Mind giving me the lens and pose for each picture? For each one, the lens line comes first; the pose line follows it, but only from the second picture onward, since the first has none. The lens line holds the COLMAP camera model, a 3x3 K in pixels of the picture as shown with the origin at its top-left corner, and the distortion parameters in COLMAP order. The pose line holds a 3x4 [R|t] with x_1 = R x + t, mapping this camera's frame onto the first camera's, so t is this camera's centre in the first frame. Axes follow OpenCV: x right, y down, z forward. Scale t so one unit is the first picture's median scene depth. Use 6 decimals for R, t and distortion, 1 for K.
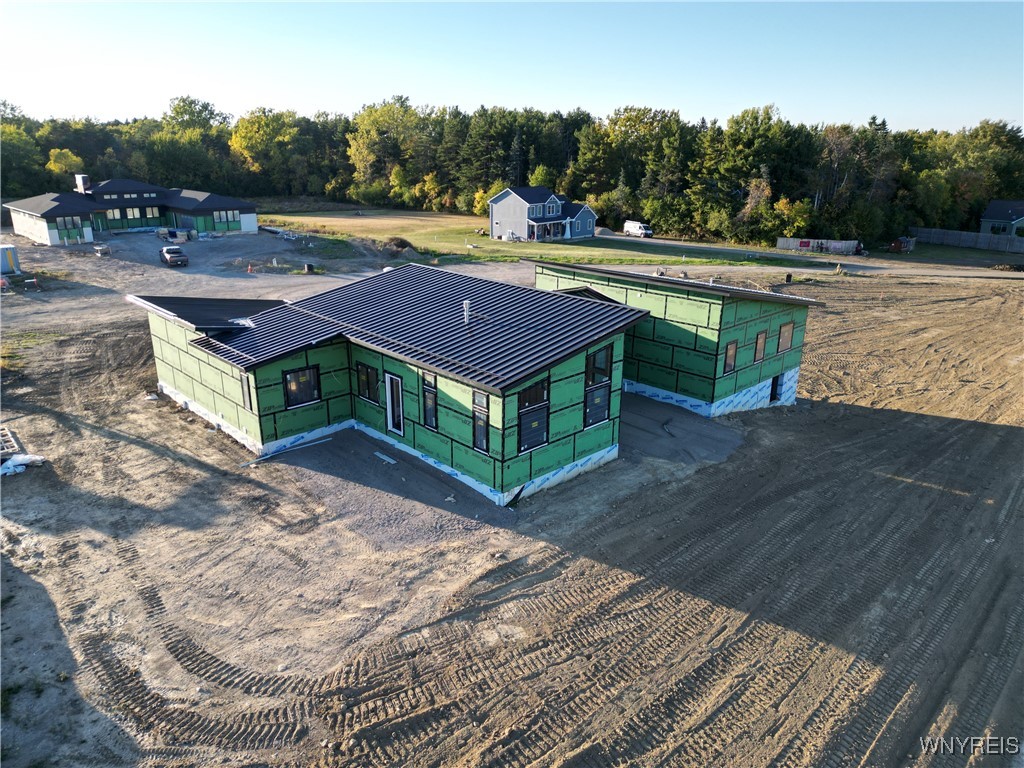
lens RADIAL K [[712.0, 0, 512.0], [0, 712.0, 384.0], [0, 0, 1]] dist [0.068739, -0.061314]
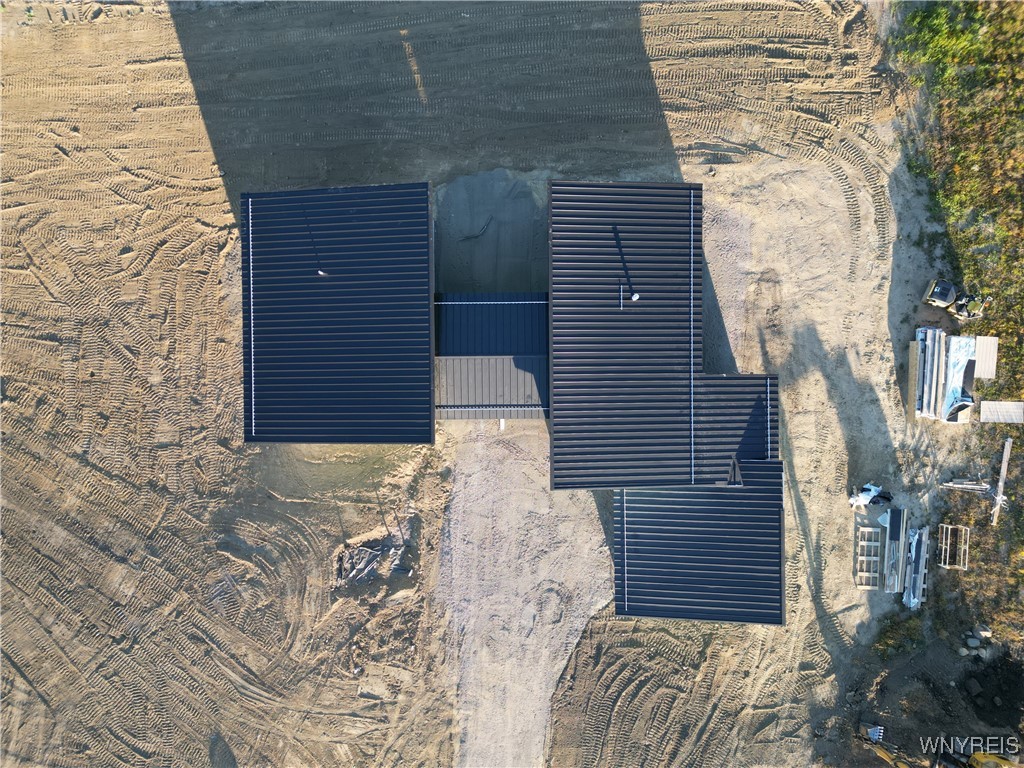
lens RADIAL K [[712.0, 0, 512.0], [0, 712.0, 384.0], [0, 0, 1]] dist [0.068739, -0.061314]
pose [[-0.728041, -0.685504, -0.006321, -0.002910], [0.224122, -0.246724, 0.942813, -1.064393], [-0.647862, 0.684990, 0.333262, 0.647922]]
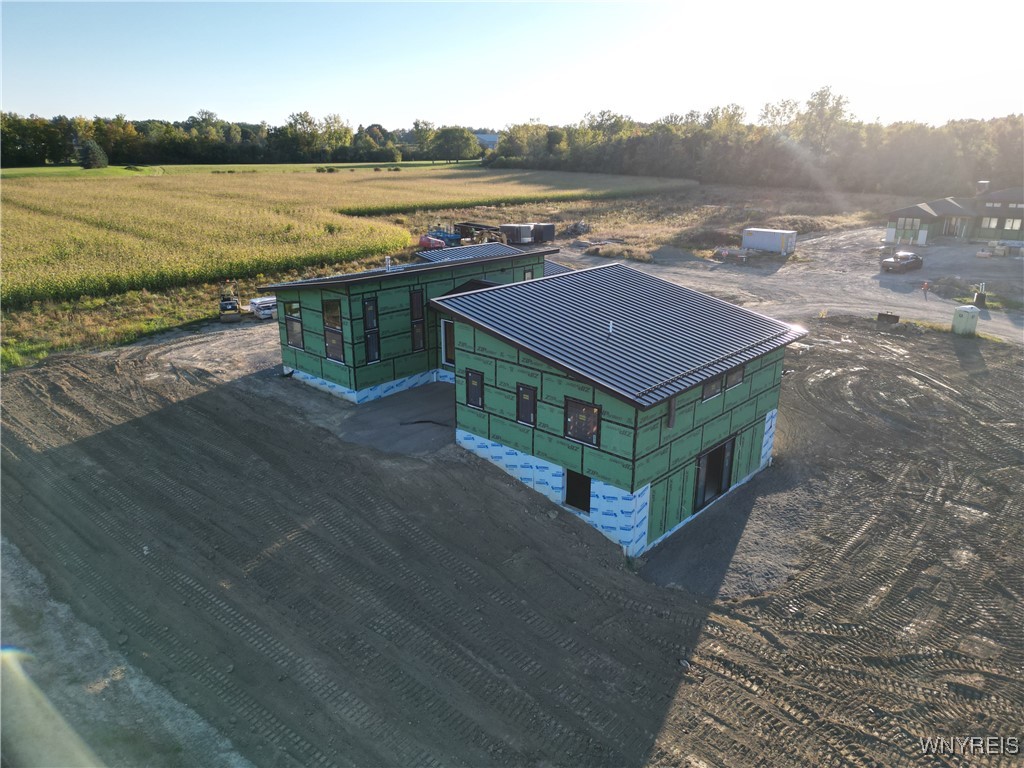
lens RADIAL K [[712.0, 0, 512.0], [0, 712.0, 384.0], [0, 0, 1]] dist [0.068739, -0.061314]
pose [[0.066481, 0.305638, -0.949824, 1.032231], [-0.319082, 0.908455, 0.269993, -0.265318], [0.945393, 0.285122, 0.157919, 0.840488]]
